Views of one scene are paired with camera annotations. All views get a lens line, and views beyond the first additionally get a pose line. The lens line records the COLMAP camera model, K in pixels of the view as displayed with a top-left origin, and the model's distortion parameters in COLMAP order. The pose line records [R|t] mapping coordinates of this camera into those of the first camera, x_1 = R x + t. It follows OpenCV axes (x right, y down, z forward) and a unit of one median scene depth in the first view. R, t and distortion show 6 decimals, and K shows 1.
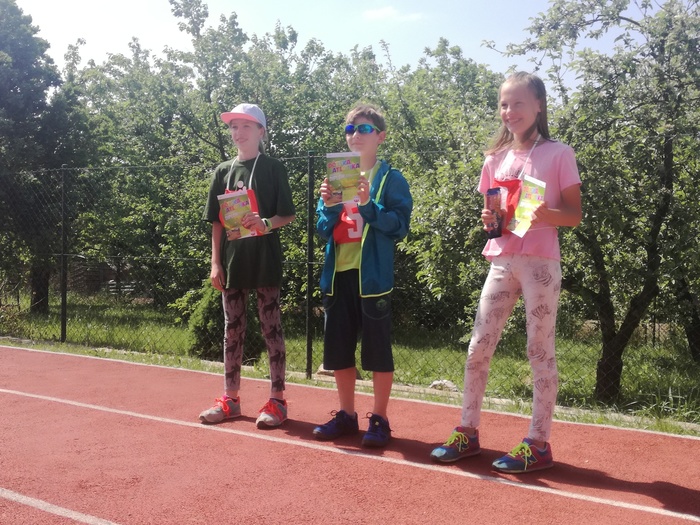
lens RADIAL K [[766.8, 0, 357.9], [0, 766.8, 258.9], [0, 0, 1]] dist [0.156337, -0.386767]
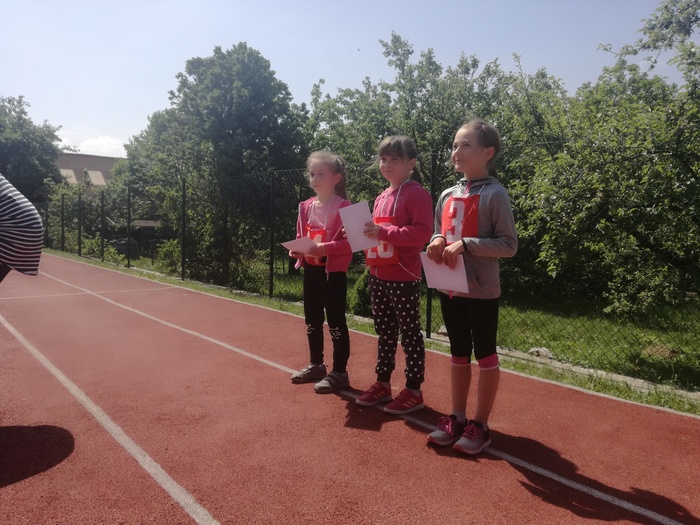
lens RADIAL K [[567.5, 0, 358.5], [0, 567.5, 260.8], [0, 0, 1]] dist [0.066661, -0.116838]
pose [[0.947419, 0.027817, -0.318783, 0.083231], [-0.015562, 0.999041, 0.040927, -0.001302], [0.319616, -0.033814, 0.946944, 0.085134]]
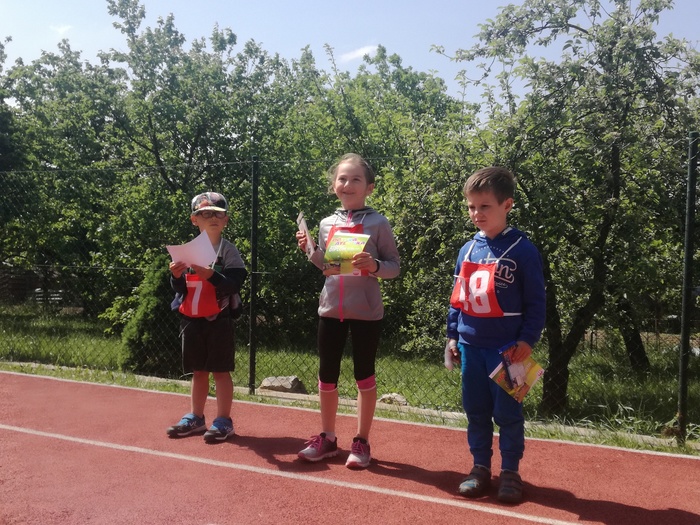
lens RADIAL K [[771.5, 0, 356.4], [0, 771.5, 259.1], [0, 0, 1]] dist [0.151490, -0.406624]
pose [[0.996937, 0.002258, 0.078173, -0.007689], [-0.001481, 0.999949, -0.009995, -0.001223], [-0.078192, 0.009848, 0.996890, 0.024023]]
